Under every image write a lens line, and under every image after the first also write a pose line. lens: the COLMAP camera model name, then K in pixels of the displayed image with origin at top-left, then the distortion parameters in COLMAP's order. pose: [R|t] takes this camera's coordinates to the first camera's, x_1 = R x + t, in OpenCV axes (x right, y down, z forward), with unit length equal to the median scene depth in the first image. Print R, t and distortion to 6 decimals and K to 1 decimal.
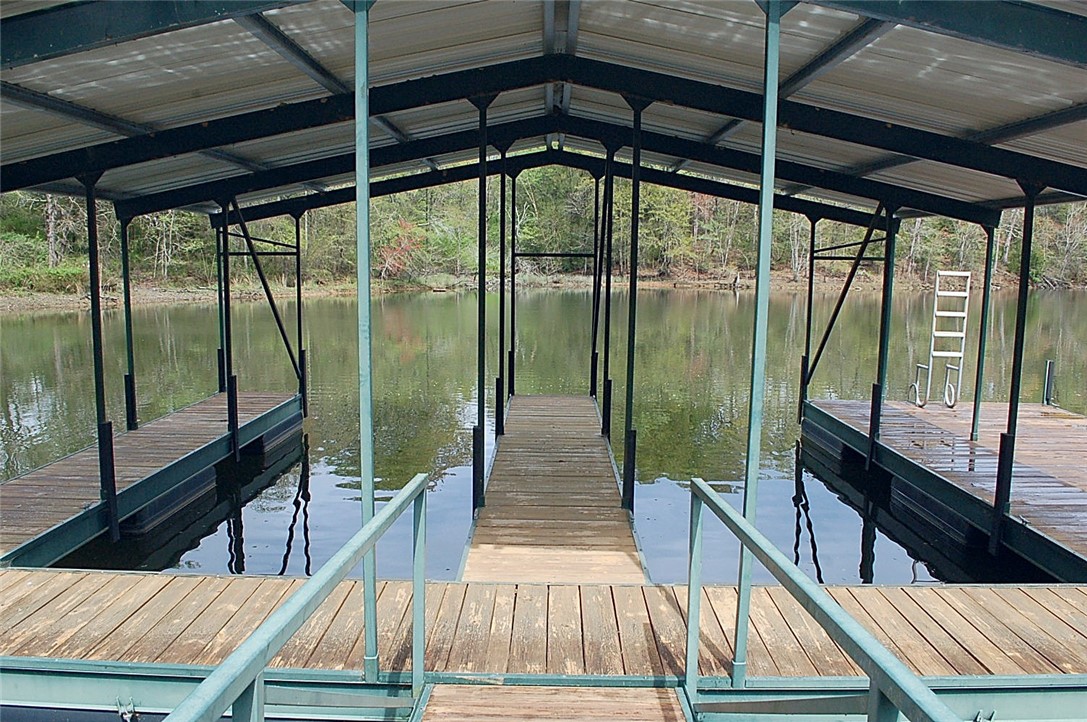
lens RADIAL K [[857.4, 0, 537.4], [0, 857.4, 375.1], [0, 0, 1]] dist [-0.082914, 0.009493]
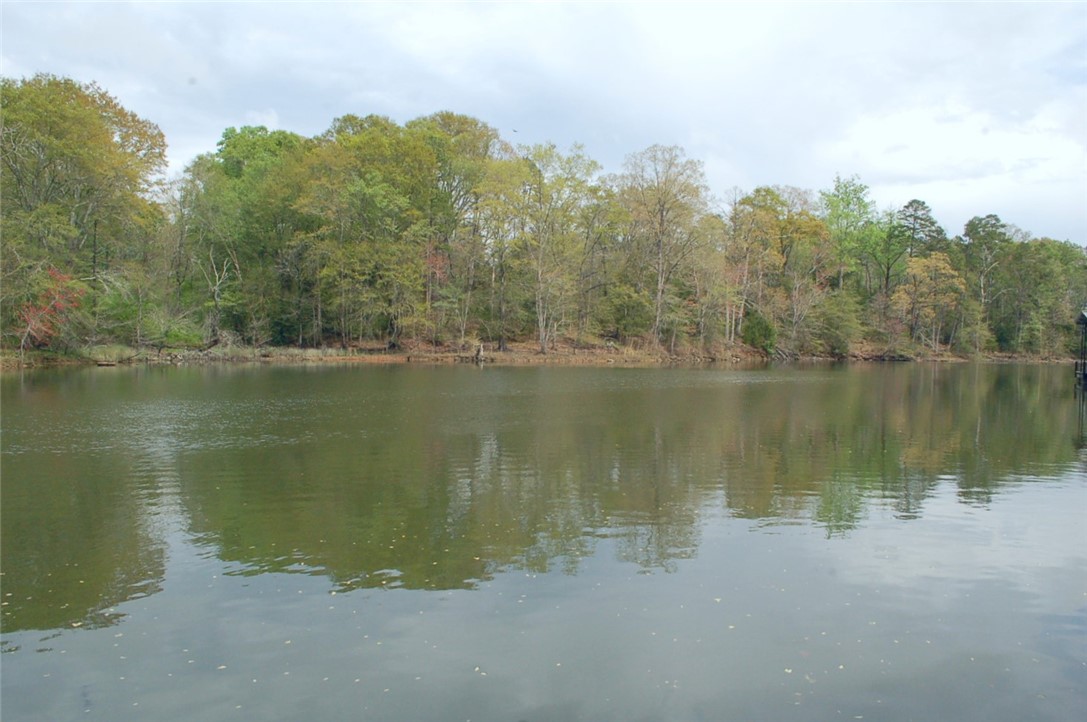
lens RADIAL K [[857.4, 0, 537.4], [0, 857.4, 375.1], [0, 0, 1]] dist [-0.082914, 0.009493]
pose [[0.943259, -0.008443, 0.331951, -0.002688], [0.040021, 0.995280, -0.088406, -0.007850], [-0.329638, 0.096675, 0.939145, 0.153669]]
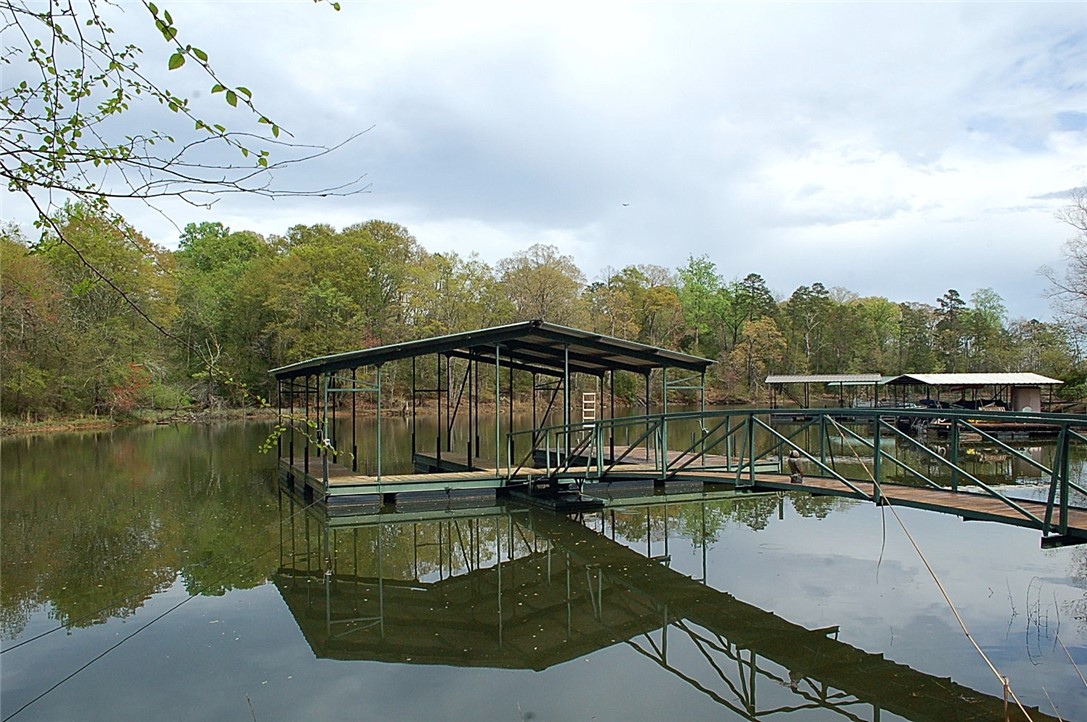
lens RADIAL K [[857.4, 0, 537.4], [0, 857.4, 375.1], [0, 0, 1]] dist [-0.082914, 0.009493]
pose [[0.908450, -0.011546, 0.417833, -0.104857], [0.075626, 0.987662, -0.137132, 0.024029], [-0.411095, 0.156177, 0.898115, -0.183682]]
